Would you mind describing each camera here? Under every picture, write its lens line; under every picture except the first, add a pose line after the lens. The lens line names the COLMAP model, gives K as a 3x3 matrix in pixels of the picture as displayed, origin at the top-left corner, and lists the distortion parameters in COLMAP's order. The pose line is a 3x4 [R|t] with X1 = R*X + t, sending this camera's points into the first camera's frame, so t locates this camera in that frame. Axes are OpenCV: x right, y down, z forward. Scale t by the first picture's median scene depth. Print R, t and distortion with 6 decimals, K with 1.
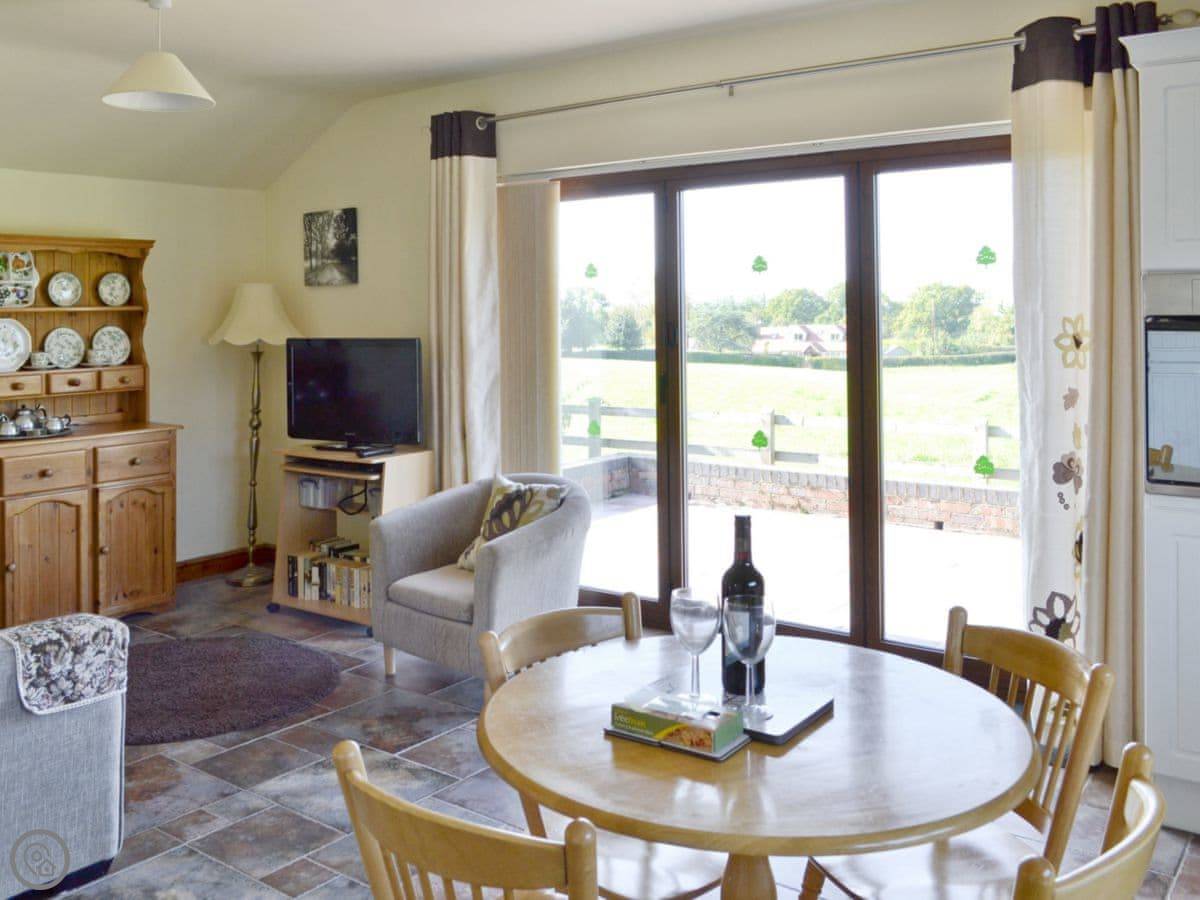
lens RADIAL K [[1127.3, 0, 598.0], [0, 1127.3, 426.4], [0, 0, 1]] dist [-0.051499, 0.003040]
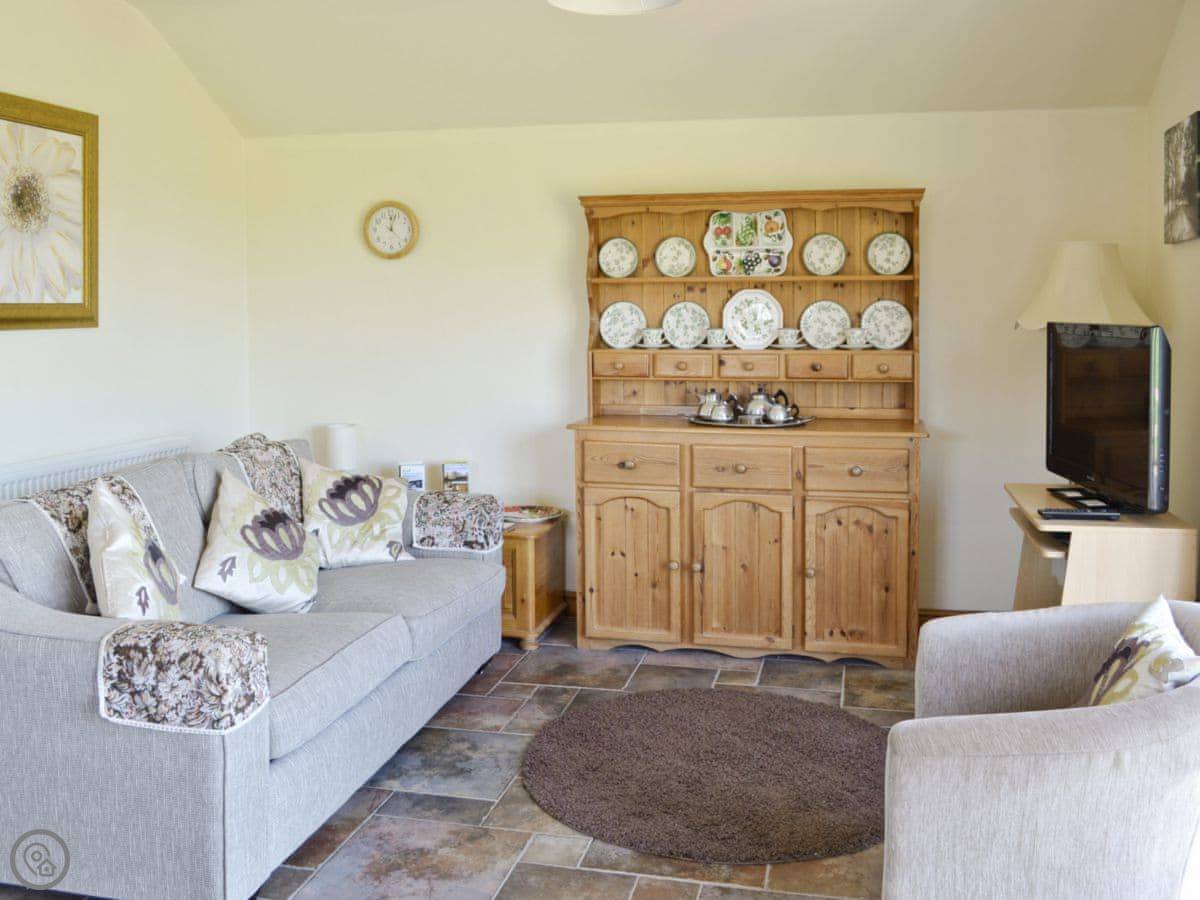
lens RADIAL K [[1127.3, 0, 598.0], [0, 1127.3, 426.4], [0, 0, 1]] dist [-0.051499, 0.003040]
pose [[0.400366, 0.108479, -0.909912, 0.242134], [-0.093911, 0.992597, 0.077016, -0.045804], [0.911531, 0.054616, 0.407589, 0.525173]]
